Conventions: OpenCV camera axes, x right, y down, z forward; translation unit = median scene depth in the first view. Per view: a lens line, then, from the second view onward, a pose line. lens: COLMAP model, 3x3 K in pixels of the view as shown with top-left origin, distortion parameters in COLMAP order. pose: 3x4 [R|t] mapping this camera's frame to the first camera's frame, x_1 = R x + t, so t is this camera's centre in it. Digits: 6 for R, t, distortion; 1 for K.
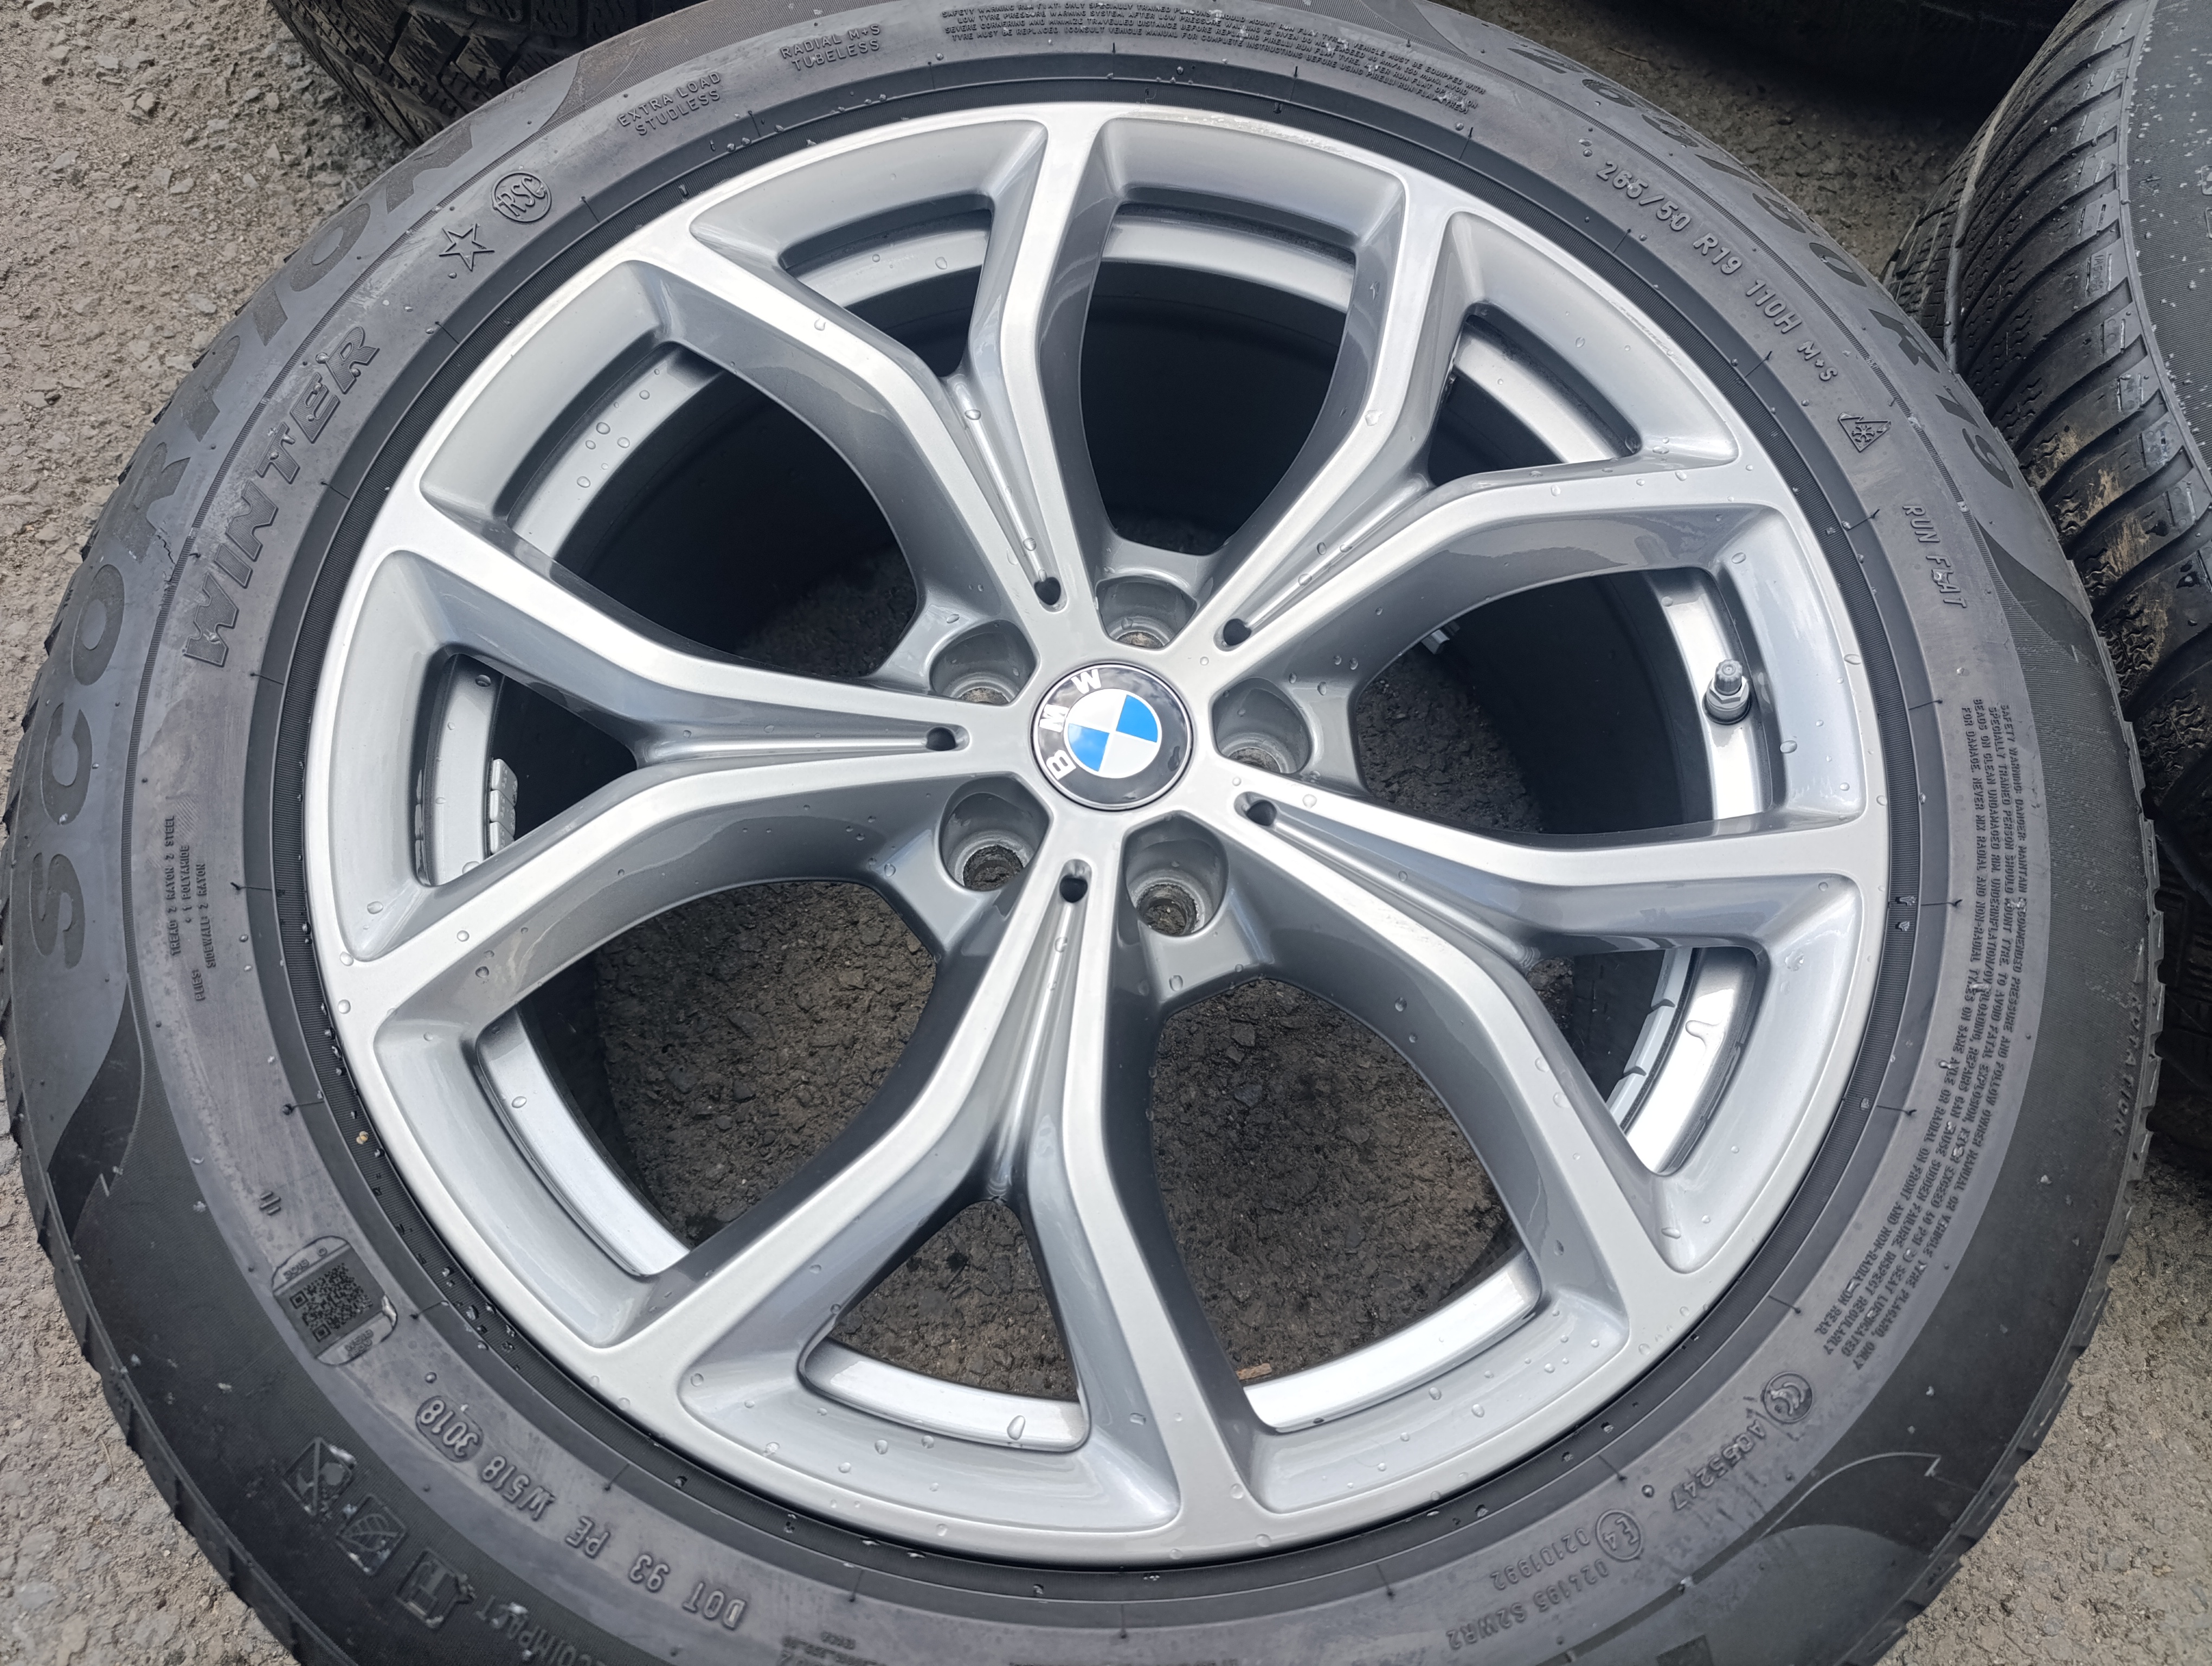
lens RADIAL K [[1476.3, 0, 1109.5], [0, 1476.3, 830.0], [0, 0, 1]] dist [-0.007174, -0.003037]
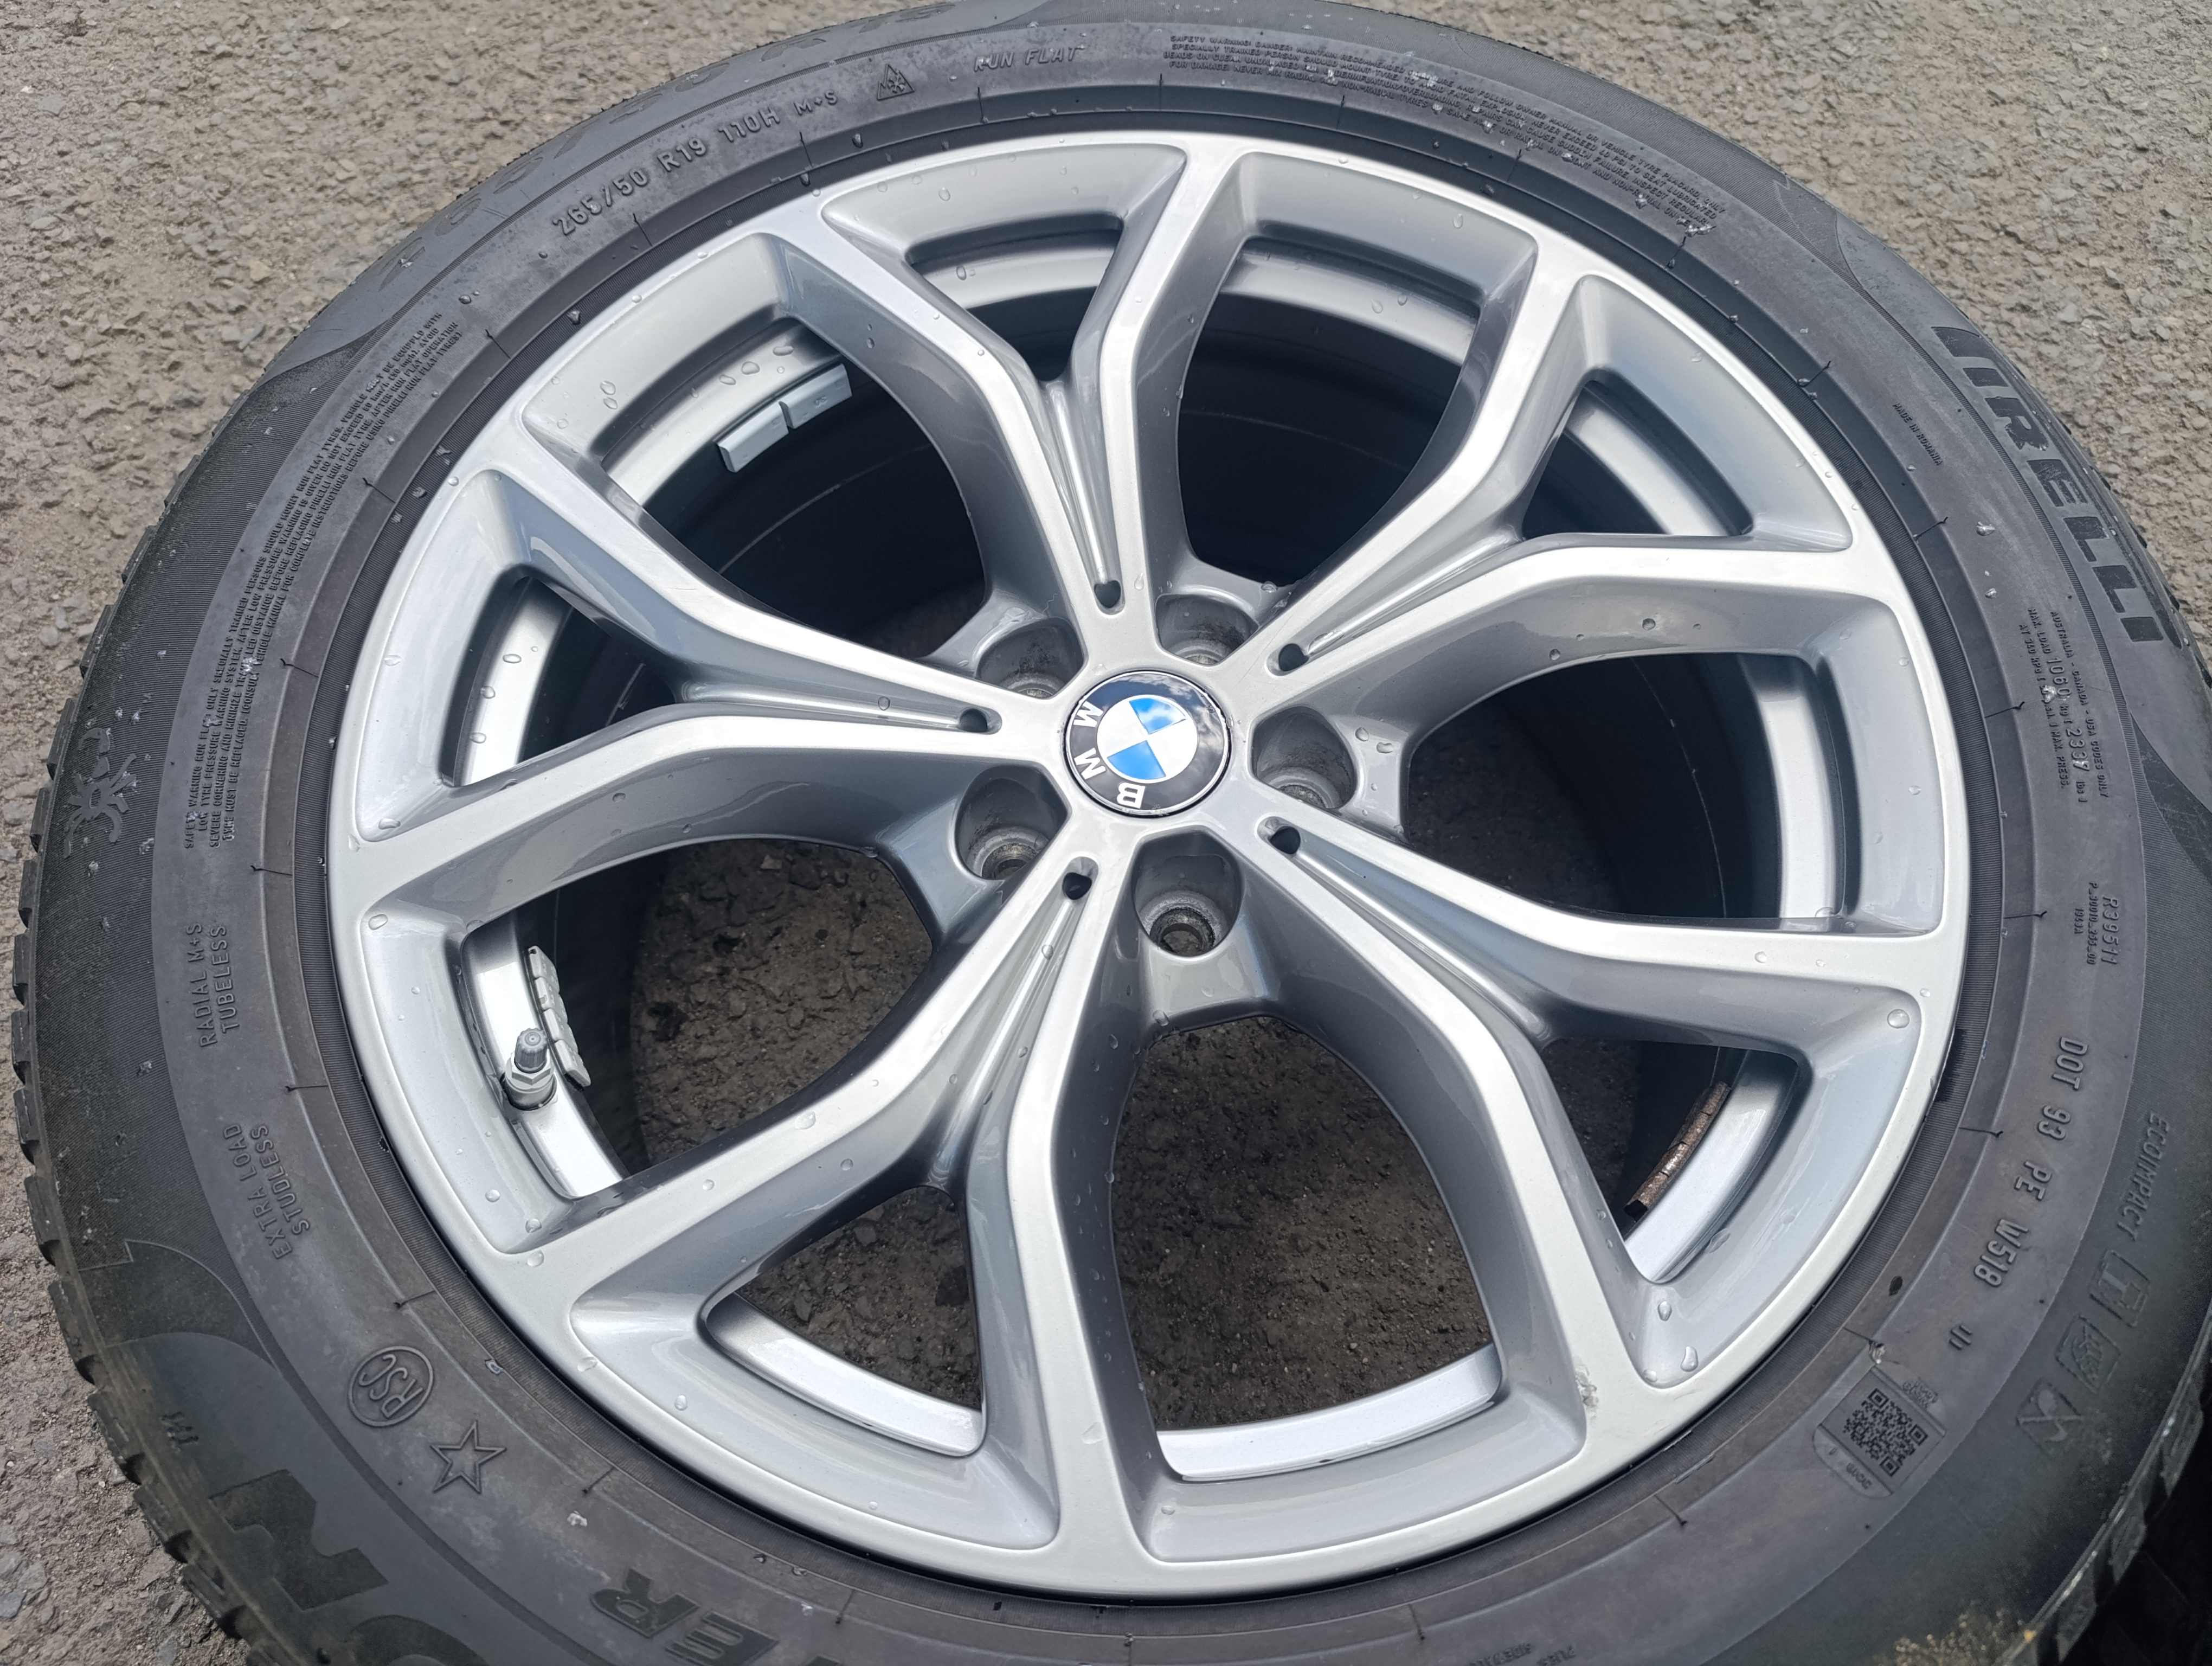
lens RADIAL K [[1476.3, 0, 1109.2], [0, 1476.3, 834.0], [0, 0, 1]] dist [-0.007174, -0.003037]
pose [[0.982626, 0.142522, -0.118882, 0.099615], [-0.151621, 0.985862, -0.071328, 0.066922], [0.107035, 0.088114, 0.990343, 0.036802]]
